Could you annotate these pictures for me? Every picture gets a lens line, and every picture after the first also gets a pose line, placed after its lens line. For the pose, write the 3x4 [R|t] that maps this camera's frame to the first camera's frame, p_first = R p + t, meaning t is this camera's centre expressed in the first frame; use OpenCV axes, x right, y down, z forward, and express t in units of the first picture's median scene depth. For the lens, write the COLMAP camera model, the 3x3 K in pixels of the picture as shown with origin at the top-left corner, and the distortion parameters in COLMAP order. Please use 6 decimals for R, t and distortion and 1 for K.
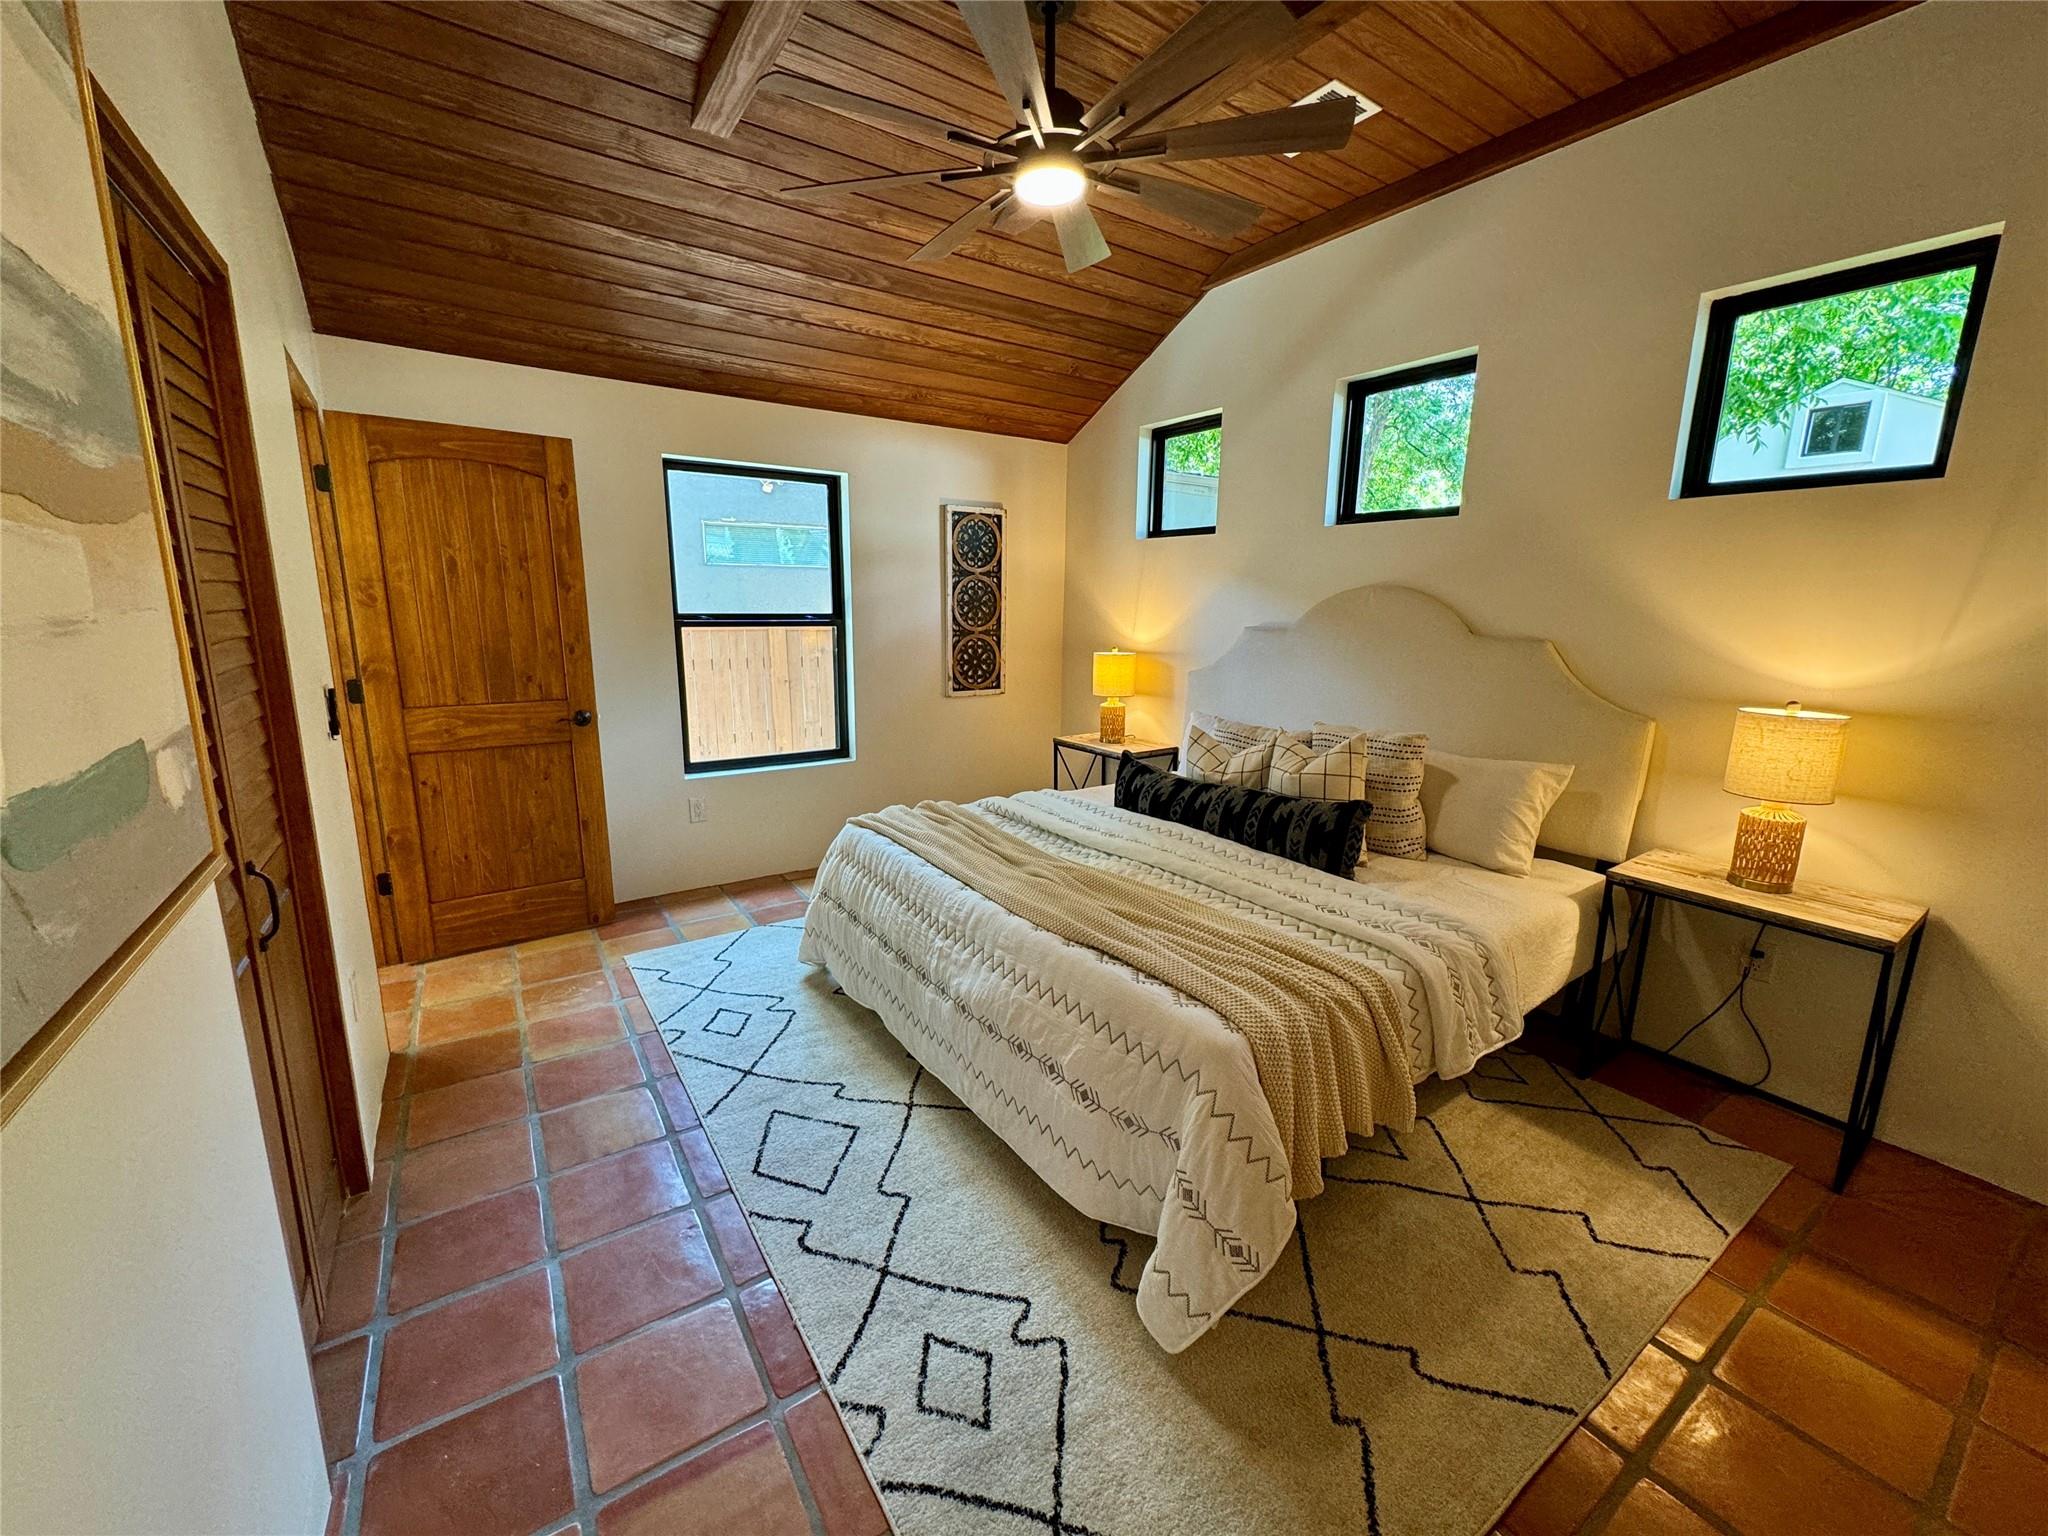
lens RADIAL K [[817.2, 0, 1025.1], [0, 817.2, 768.7], [0, 0, 1]] dist [-0.002089, 0.000765]
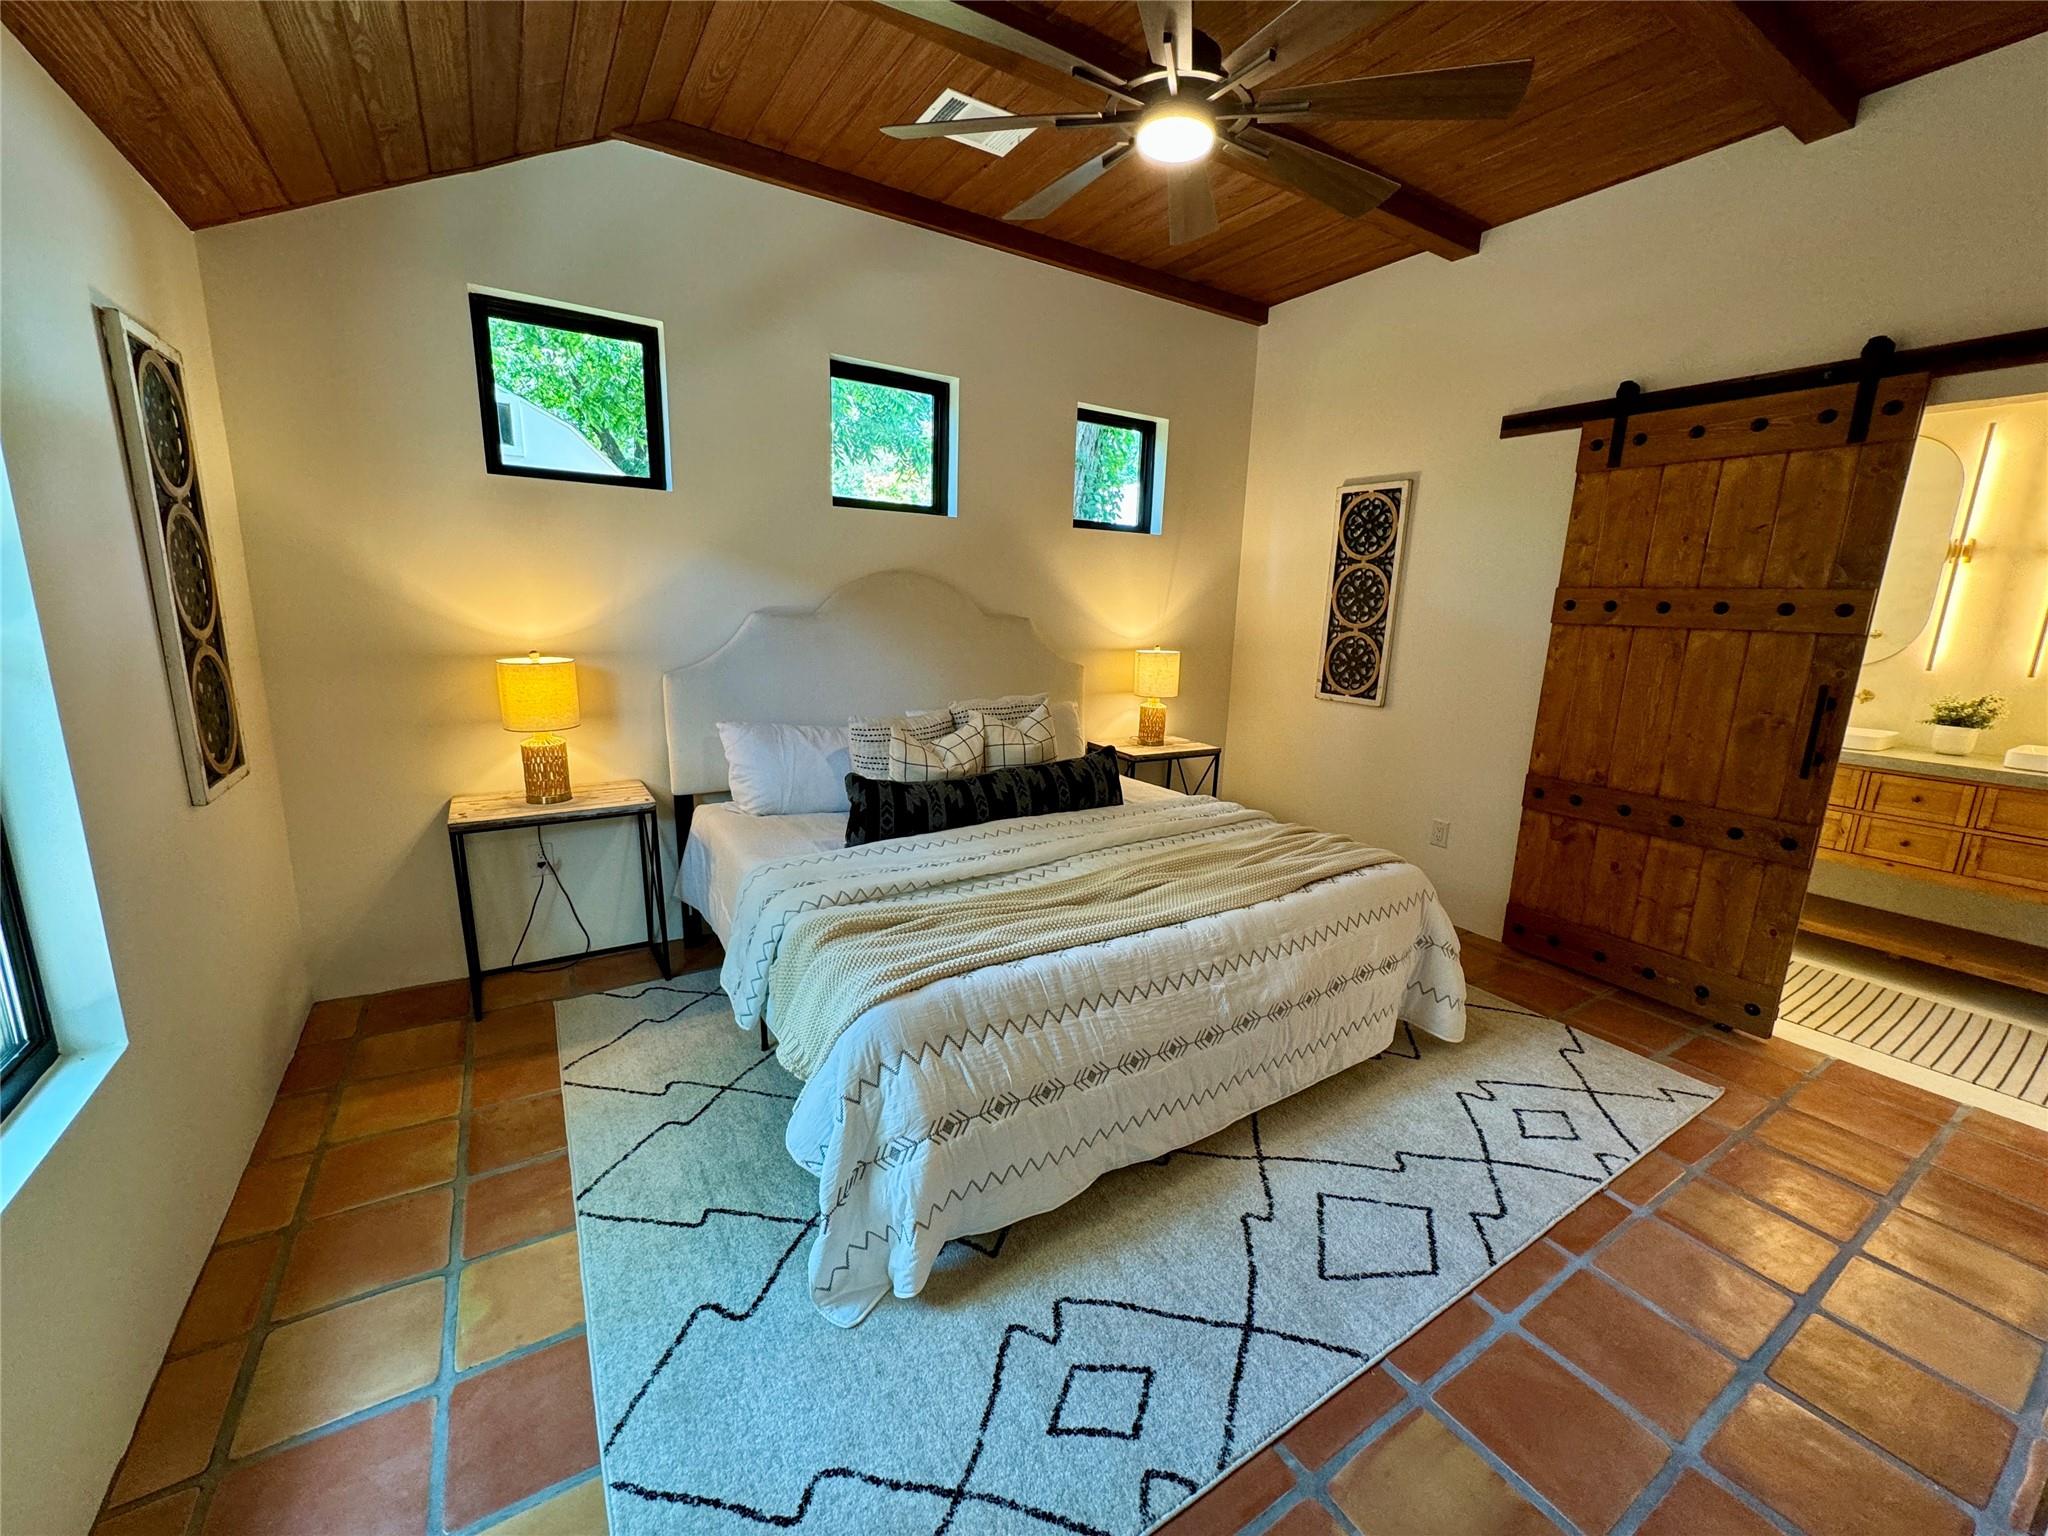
lens RADIAL K [[817.2, 0, 1025.1], [0, 817.2, 768.7], [0, 0, 1]] dist [-0.002089, 0.000765]
pose [[0.031645, -0.215550, 0.975980, -0.843069], [0.170421, 0.963334, 0.207231, -0.212173], [-0.984863, 0.159770, 0.067219, 1.010036]]
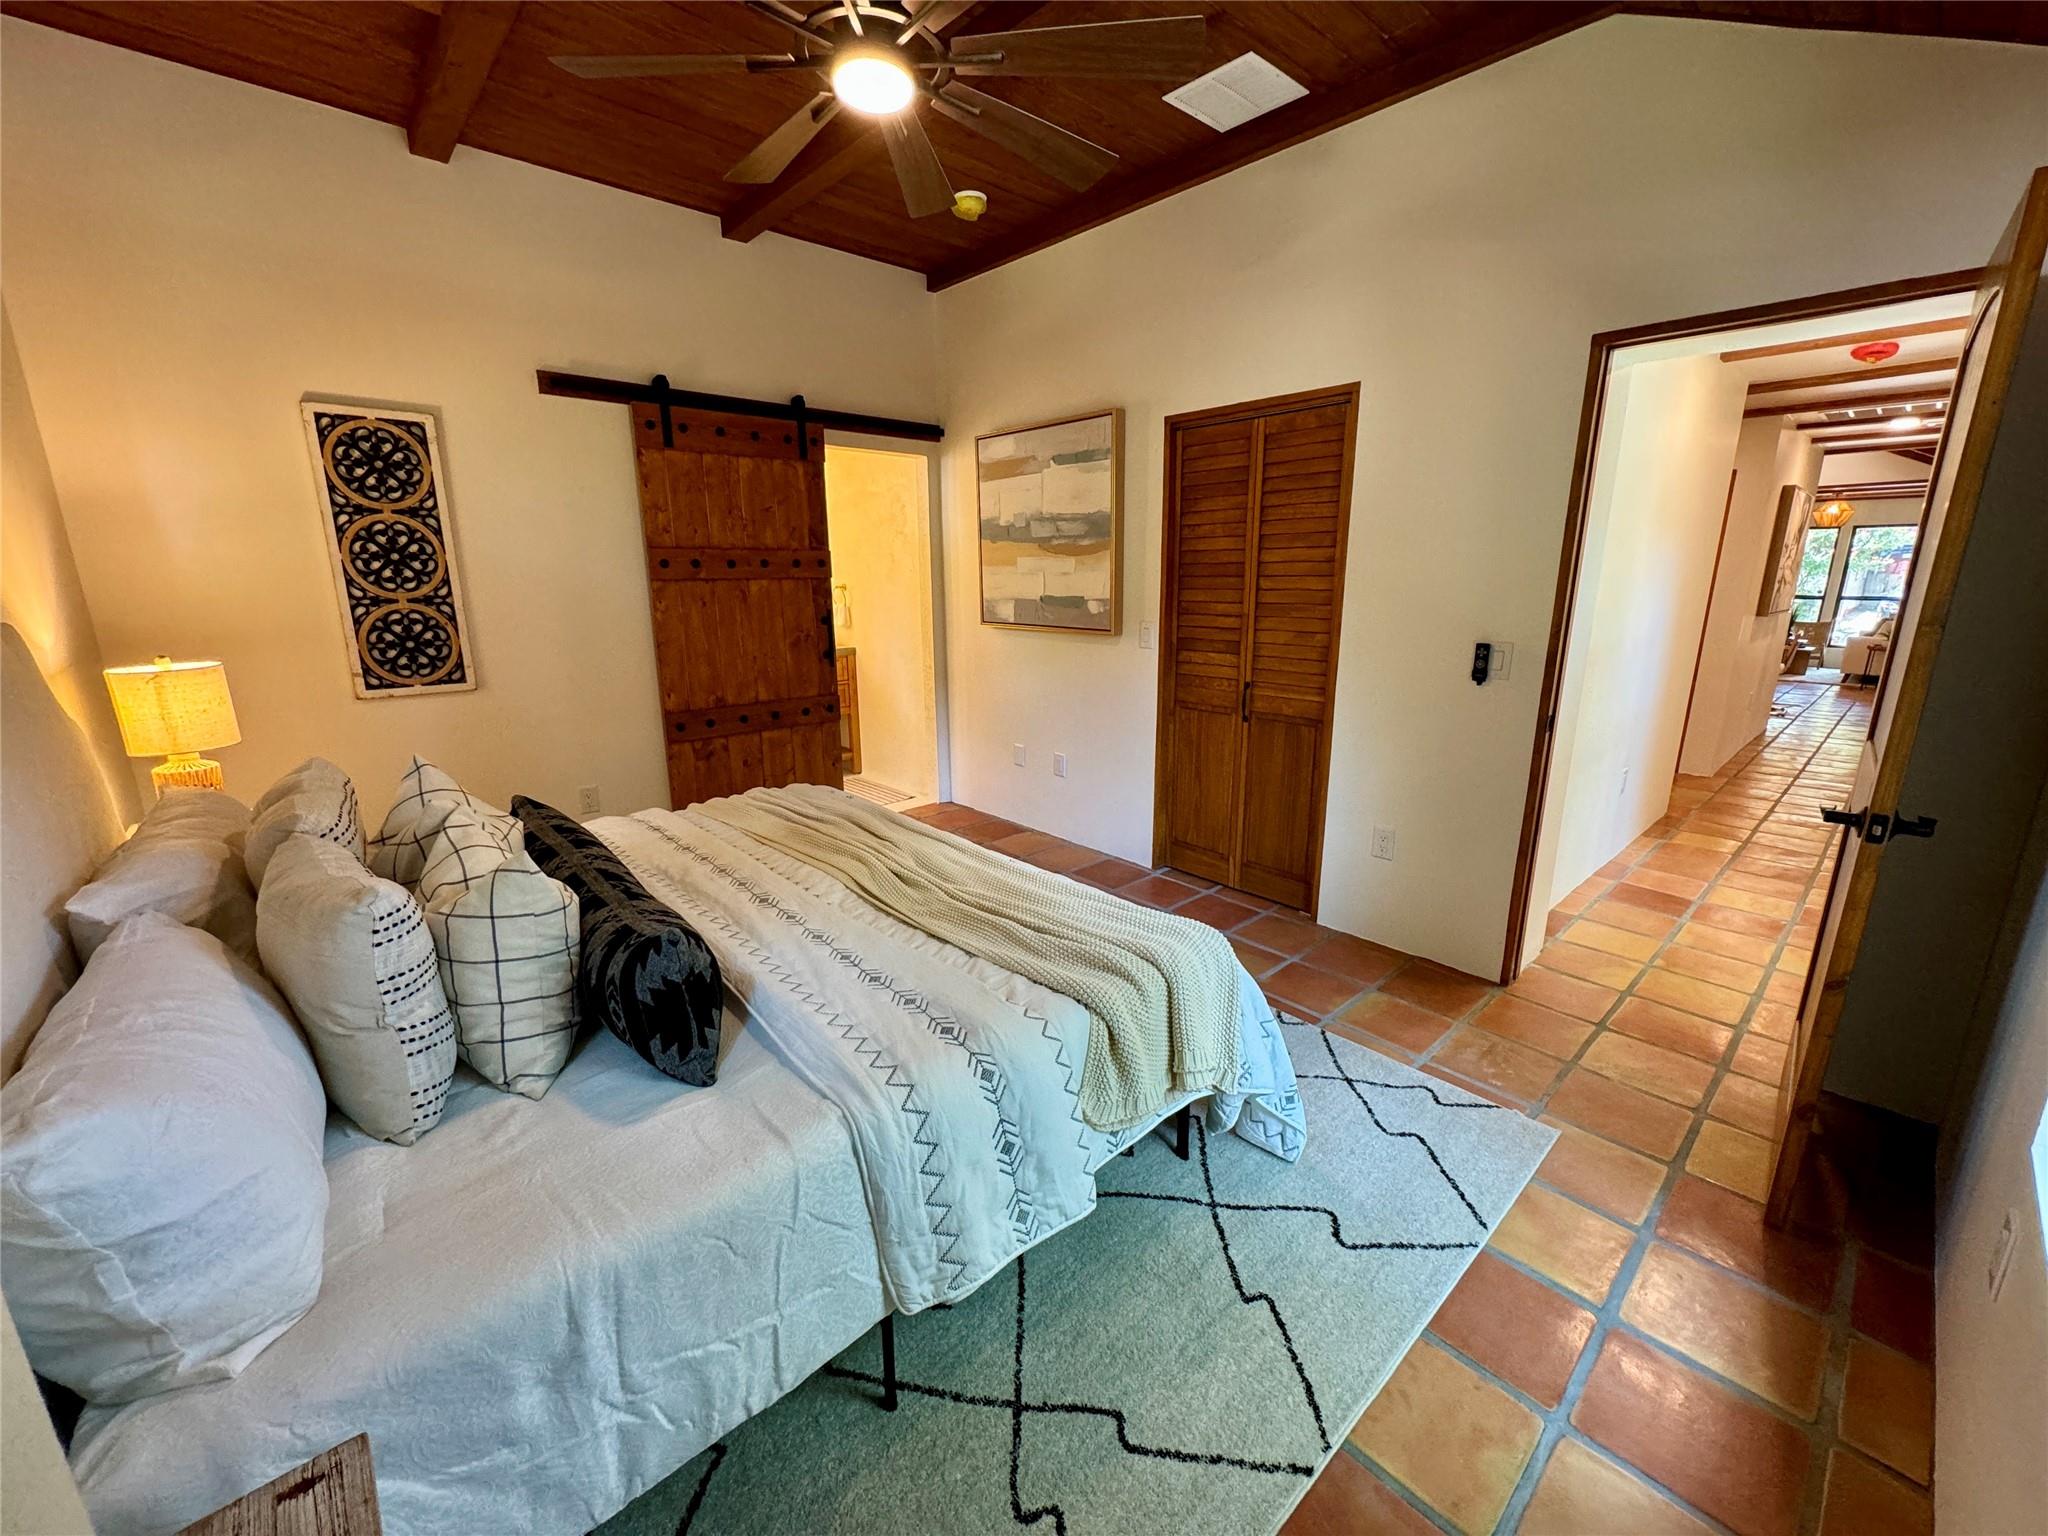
lens RADIAL K [[817.2, 0, 1025.1], [0, 817.2, 768.7], [0, 0, 1]] dist [-0.002089, 0.000765]
pose [[-0.989948, 0.024762, -0.139249, -0.413737], [-0.036474, 0.906554, 0.420512, -0.282734], [0.136649, 0.421364, -0.896538, 1.387261]]
